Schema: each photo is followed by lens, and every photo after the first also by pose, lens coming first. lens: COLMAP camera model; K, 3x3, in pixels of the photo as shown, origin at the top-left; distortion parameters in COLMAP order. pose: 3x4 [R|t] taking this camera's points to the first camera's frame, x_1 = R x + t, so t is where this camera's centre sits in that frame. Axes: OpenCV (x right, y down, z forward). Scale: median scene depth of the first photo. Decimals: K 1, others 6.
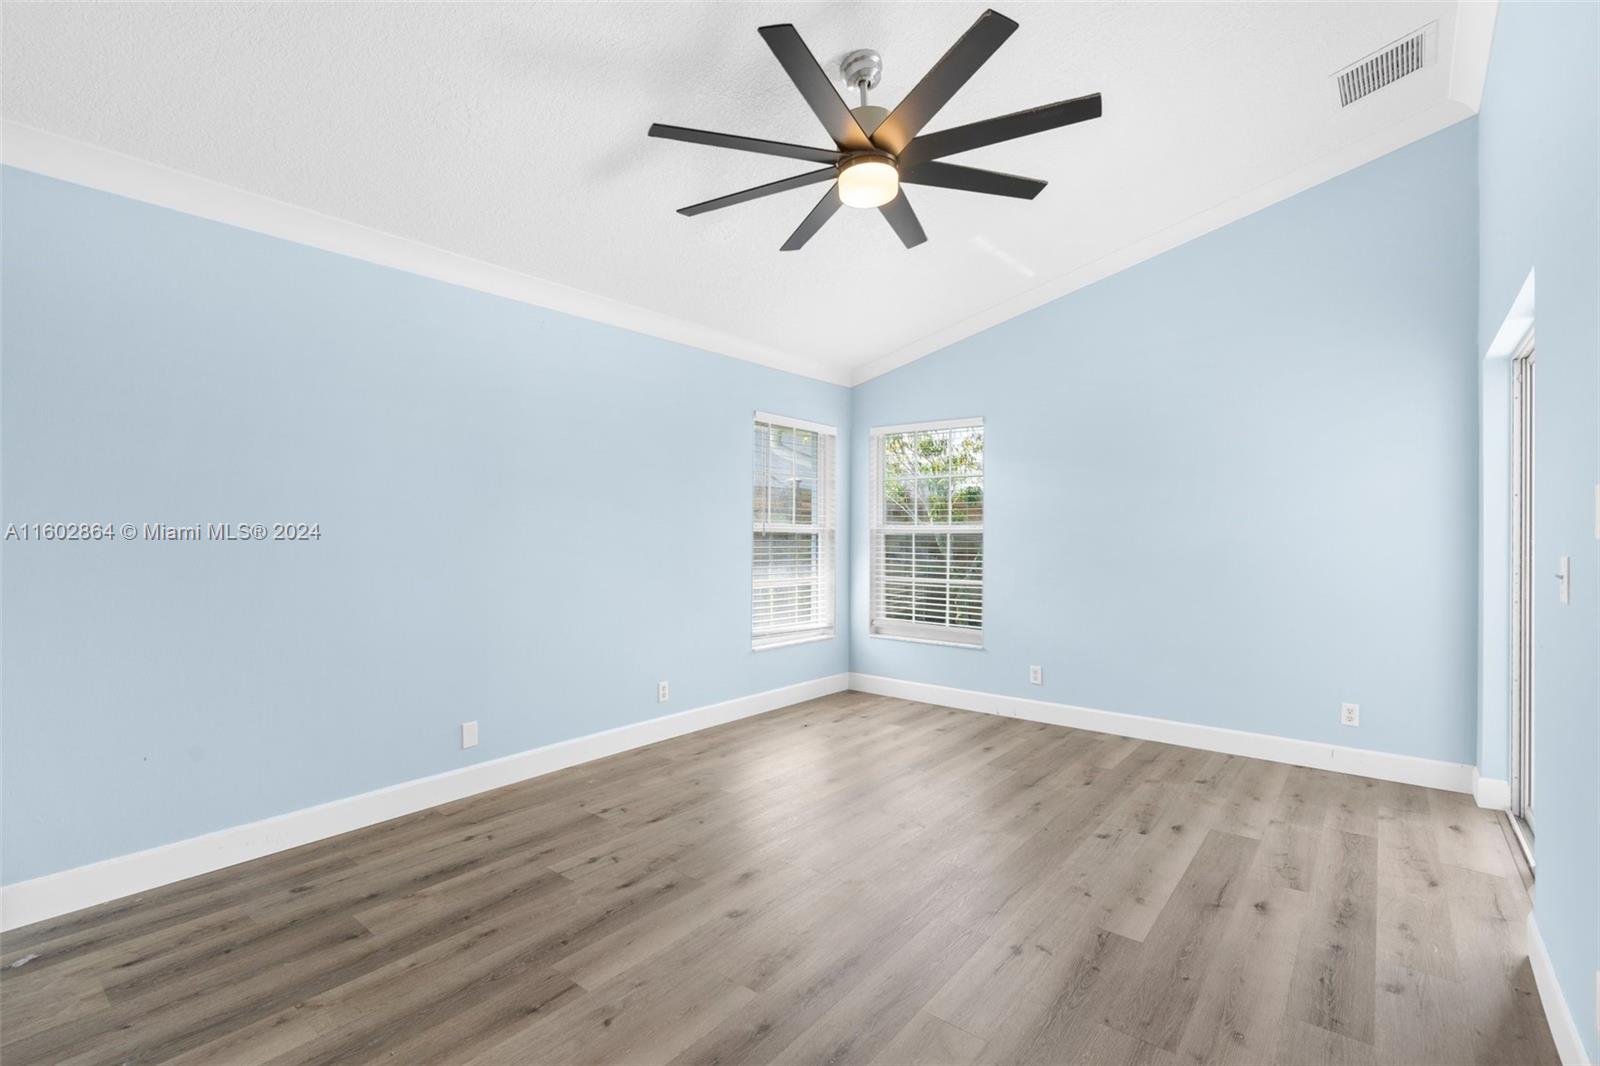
lens RADIAL K [[729.5, 0, 795.7], [0, 729.5, 533.4], [0, 0, 1]] dist [-0.000082, 0.000873]
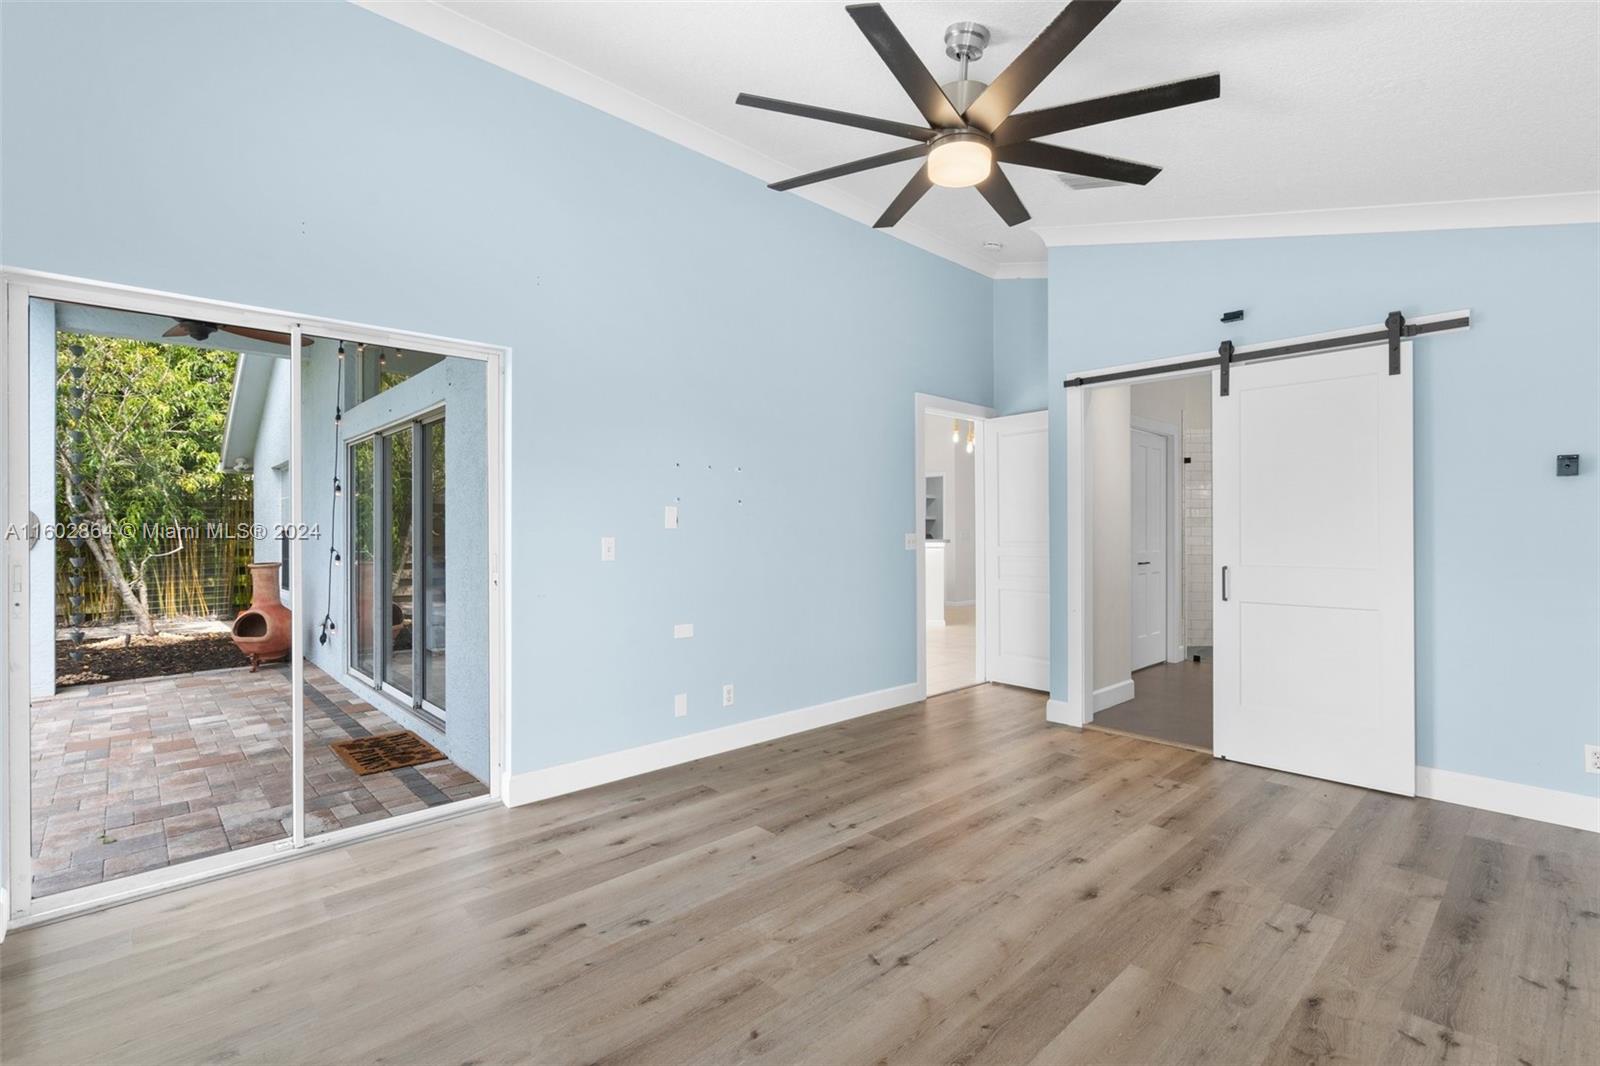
lens RADIAL K [[729.5, 0, 792.1], [0, 729.5, 528.6], [0, 0, 1]] dist [-0.000082, 0.000873]
pose [[-0.988974, -0.002252, 0.148073, 0.167066], [-0.001777, 0.999993, 0.003341, -0.001509], [-0.148079, 0.003041, -0.988971, 1.894672]]
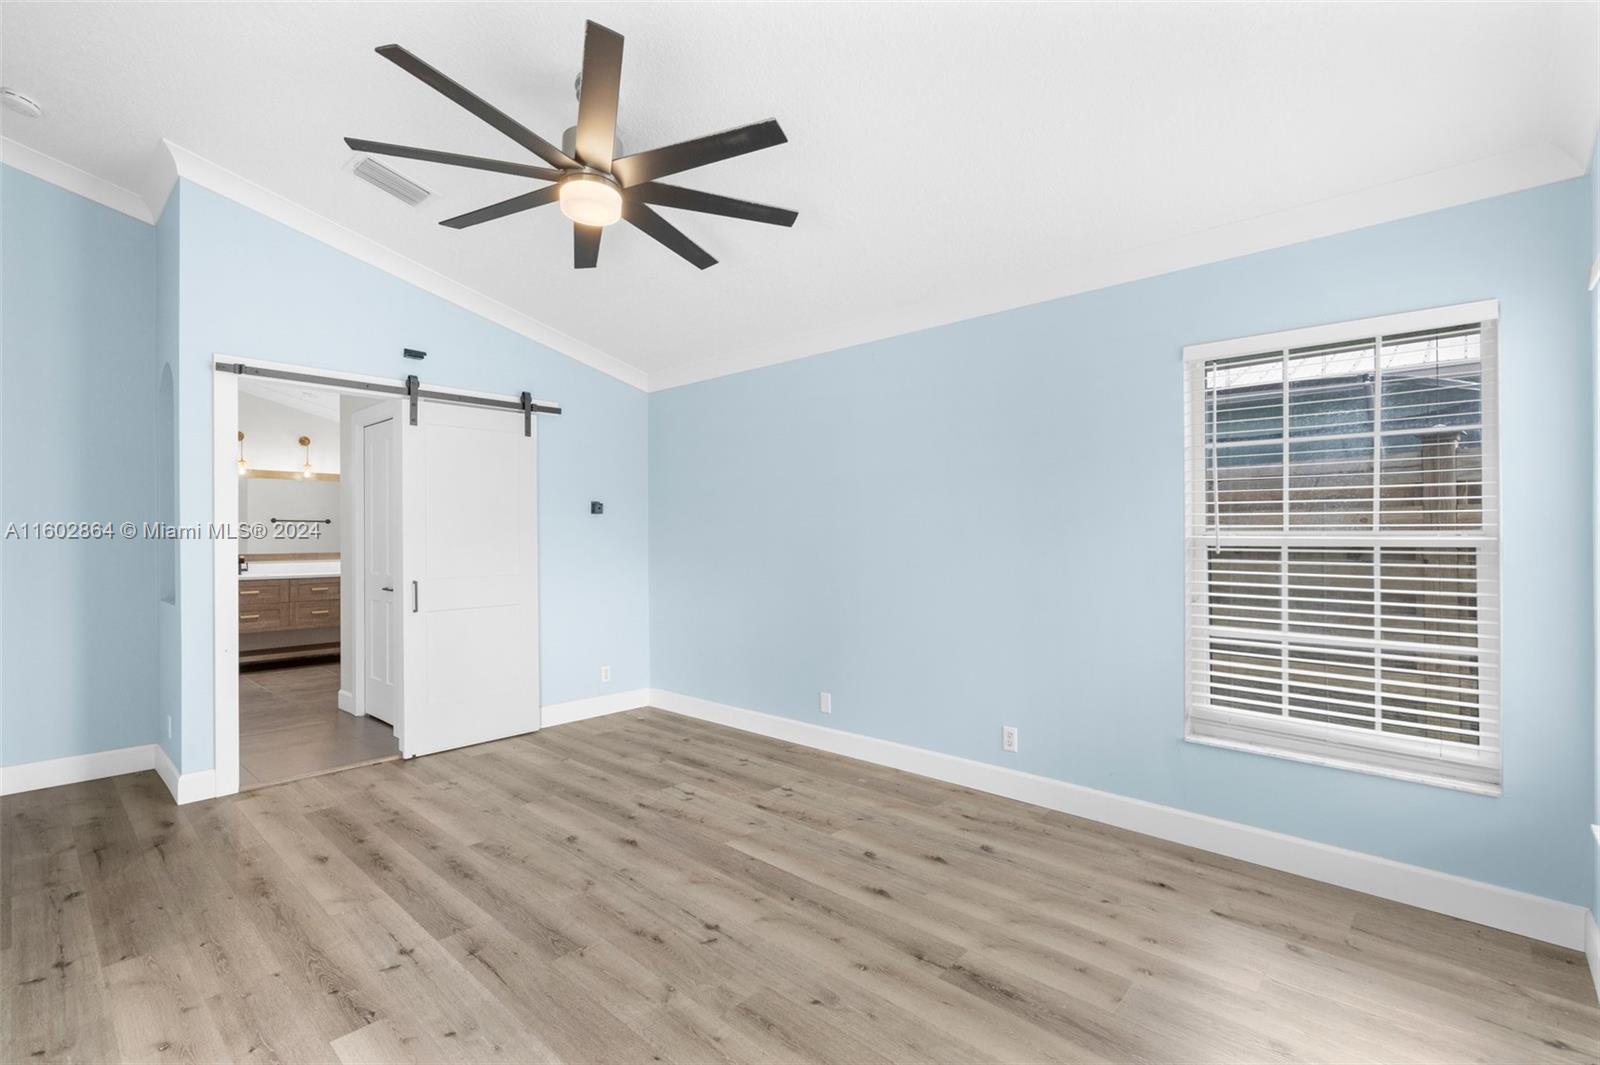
lens RADIAL K [[729.5, 0, 793.4], [0, 729.5, 531.3], [0, 0, 1]] dist [-0.000082, 0.000873]
pose [[-0.073290, -0.010599, -0.997254, 1.033870], [0.001320, 0.999942, -0.010724, -0.012703], [0.997310, -0.002102, -0.073272, 1.287609]]
